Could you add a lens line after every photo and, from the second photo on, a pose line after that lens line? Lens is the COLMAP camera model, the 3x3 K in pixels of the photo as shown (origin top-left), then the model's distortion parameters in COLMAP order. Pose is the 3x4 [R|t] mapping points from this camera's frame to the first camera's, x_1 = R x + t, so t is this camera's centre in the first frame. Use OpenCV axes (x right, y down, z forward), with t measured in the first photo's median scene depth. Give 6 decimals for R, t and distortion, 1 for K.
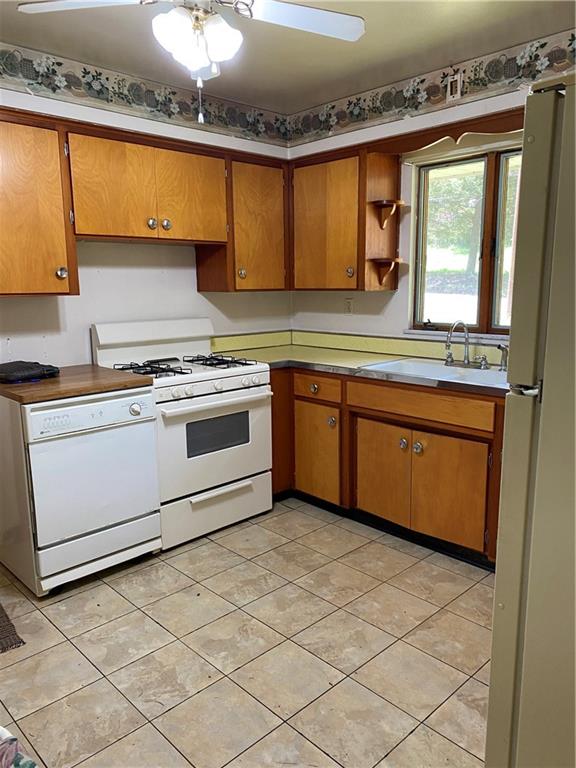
lens RADIAL K [[586.0, 0, 290.5], [0, 586.0, 382.9], [0, 0, 1]] dist [0.065995, -0.052708]
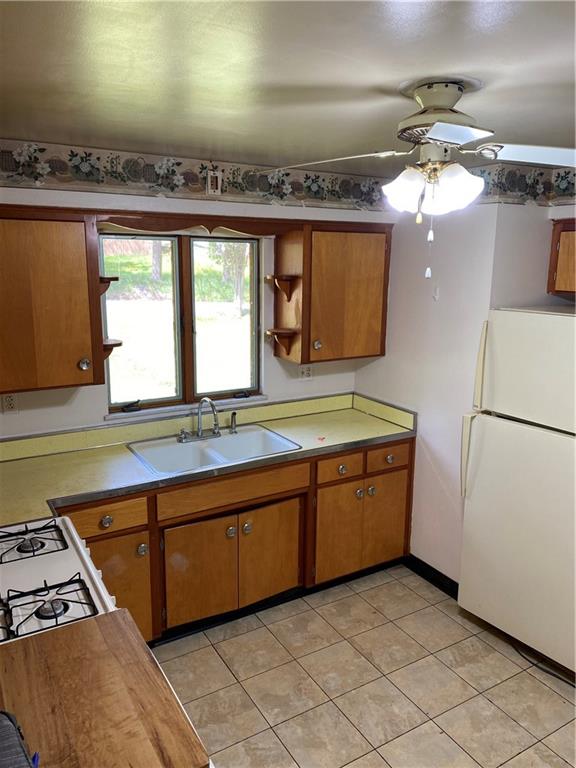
lens RADIAL K [[586.0, 0, 290.5], [0, 586.0, 382.9], [0, 0, 1]] dist [0.065995, -0.052708]
pose [[0.225154, -0.190010, 0.955616, -0.720165], [0.160297, 0.974659, 0.156029, -0.293292], [-0.961047, 0.118052, 0.249906, 0.650439]]
